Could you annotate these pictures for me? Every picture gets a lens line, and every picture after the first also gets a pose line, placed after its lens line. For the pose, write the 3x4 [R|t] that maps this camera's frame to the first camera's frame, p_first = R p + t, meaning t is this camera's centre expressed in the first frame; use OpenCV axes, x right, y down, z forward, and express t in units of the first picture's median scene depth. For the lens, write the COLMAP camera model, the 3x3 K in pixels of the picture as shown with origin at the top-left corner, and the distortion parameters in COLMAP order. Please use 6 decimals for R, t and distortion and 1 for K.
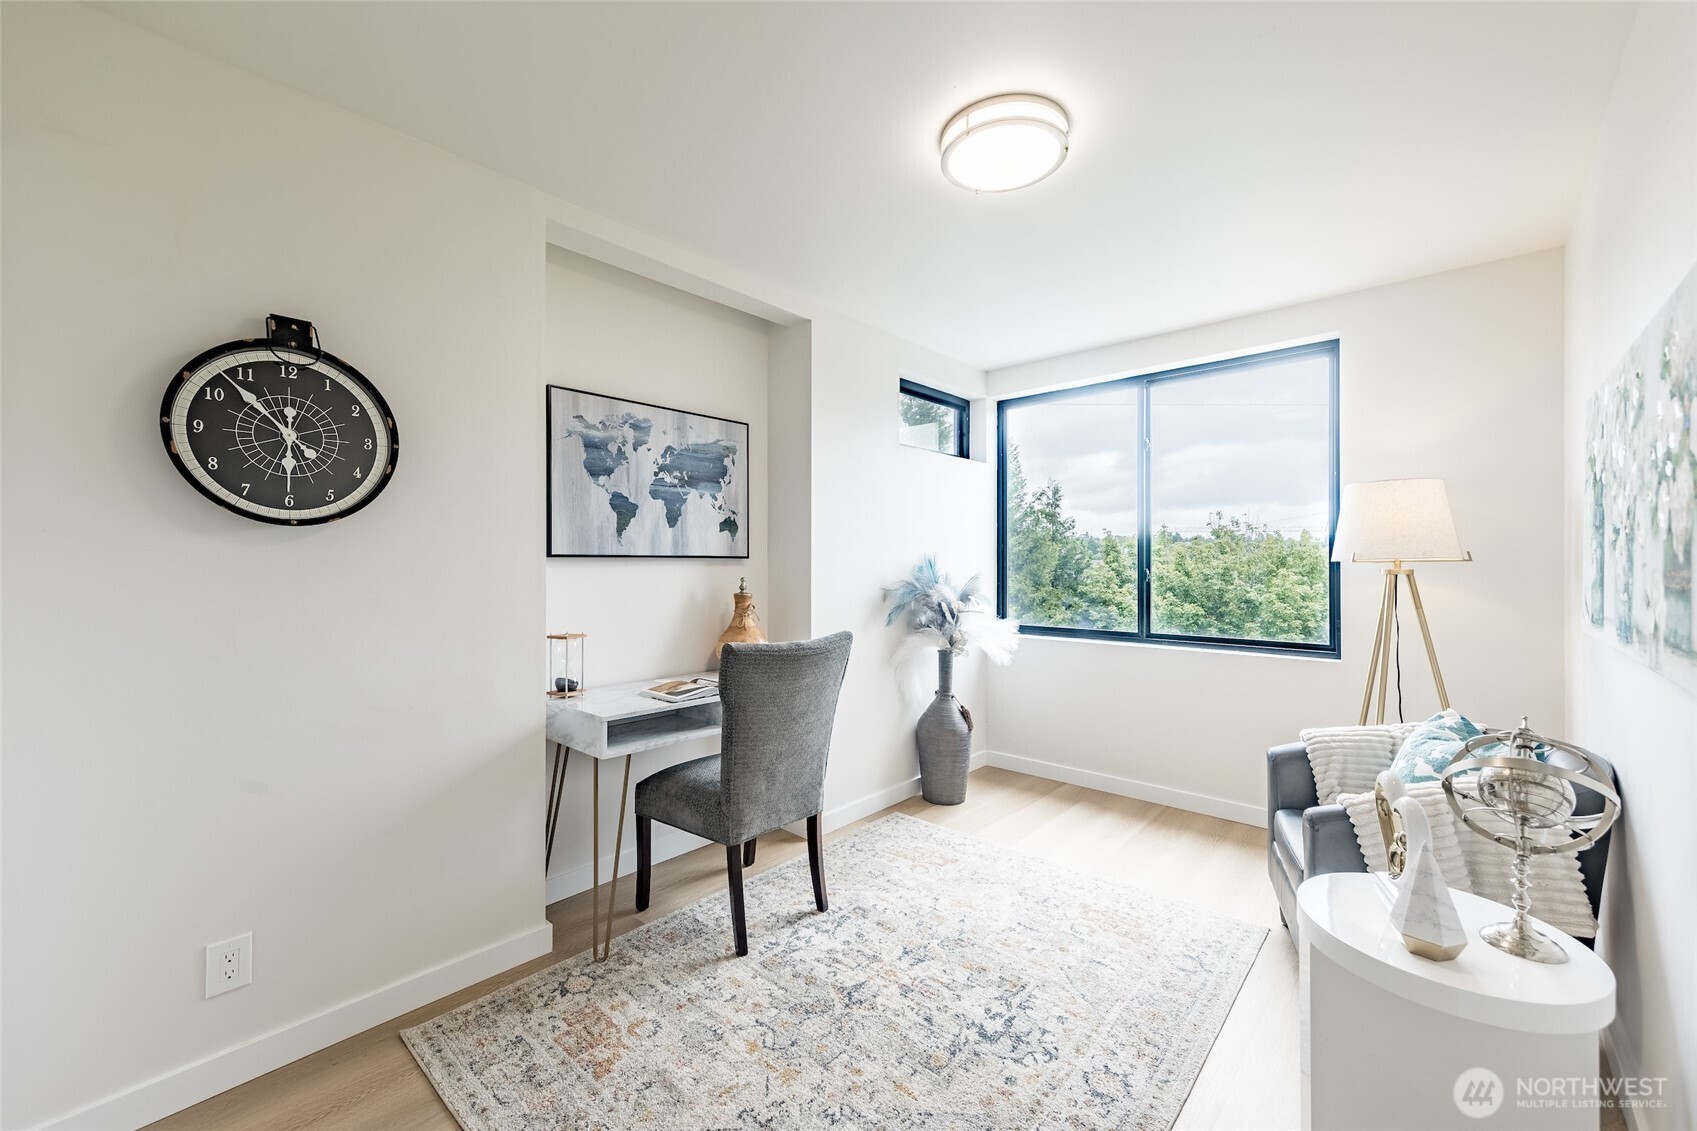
lens RADIAL K [[660.8, 0, 840.1], [0, 660.8, 564.6], [0, 0, 1]] dist [0.007973, -0.000906]
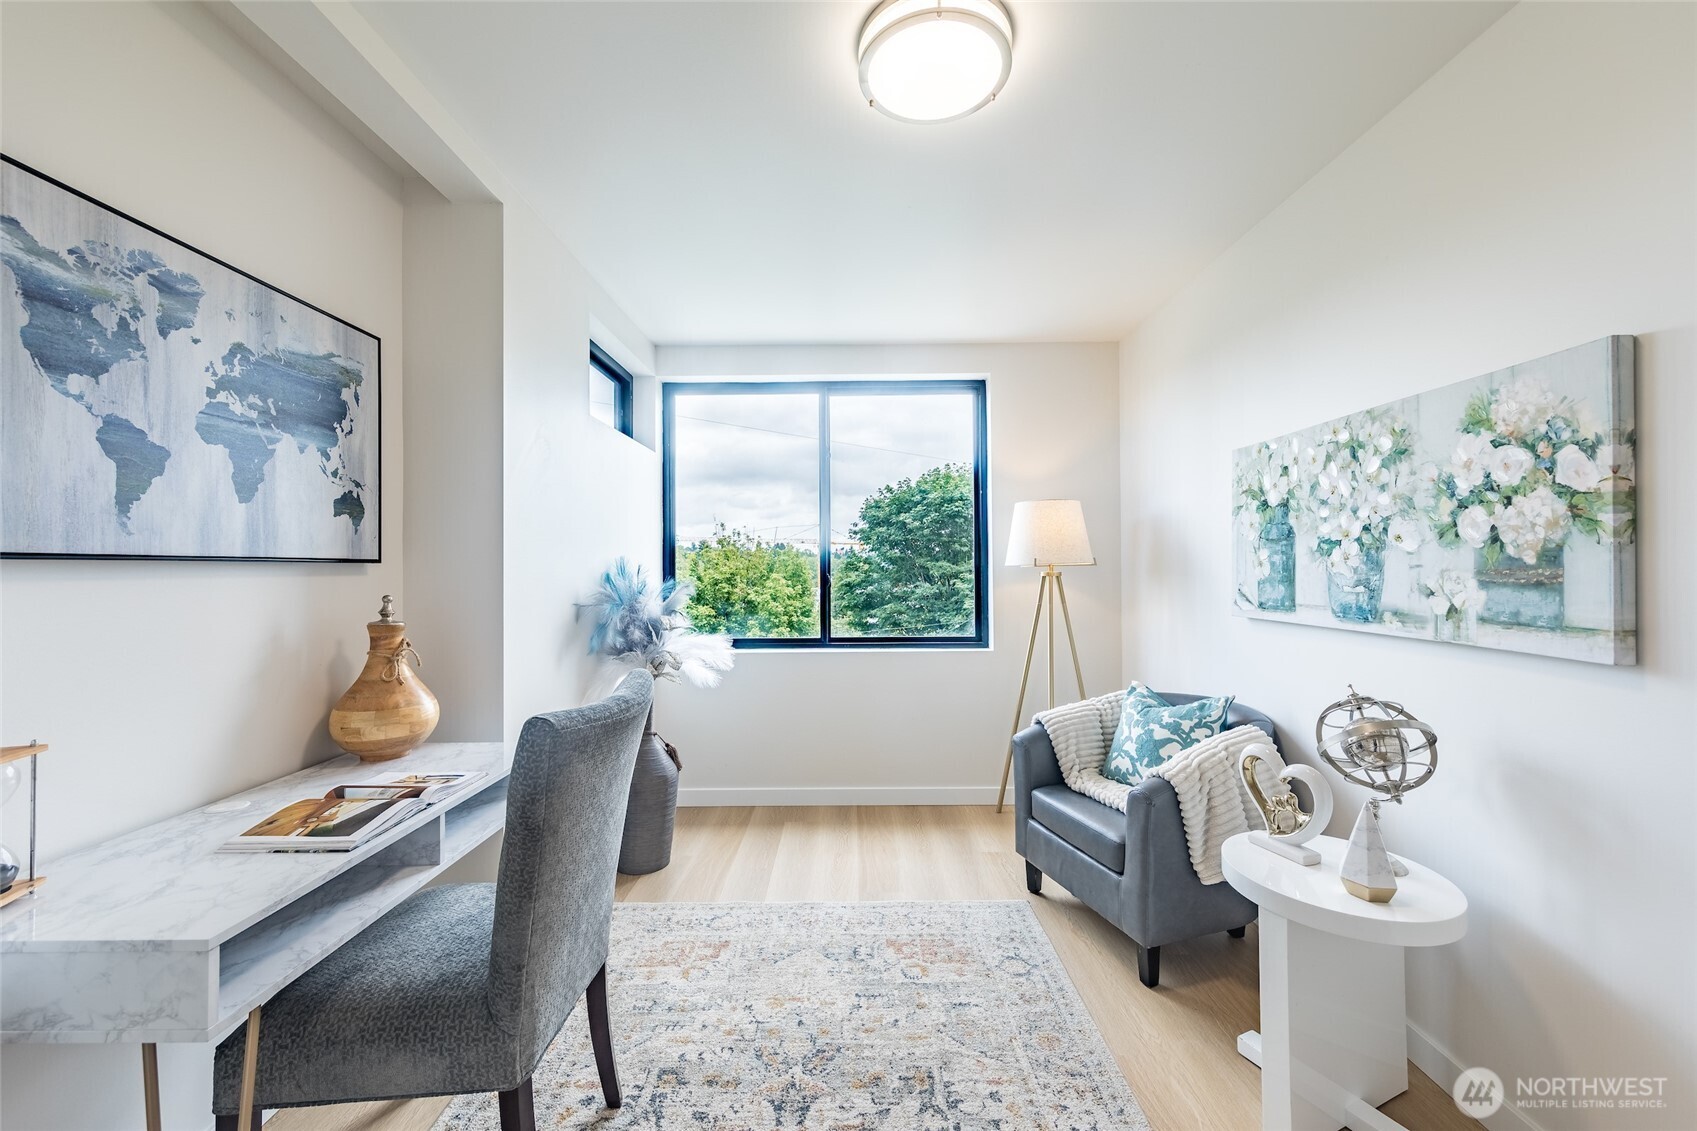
lens RADIAL K [[660.8, 0, 848.2], [0, 660.8, 562.3], [0, 0, 1]] dist [0.007973, -0.000906]
pose [[0.749487, 0.001579, 0.662017, -0.230586], [0.007384, 0.999915, -0.010745, -0.000603], [-0.661978, 0.012942, 0.749411, 0.284440]]
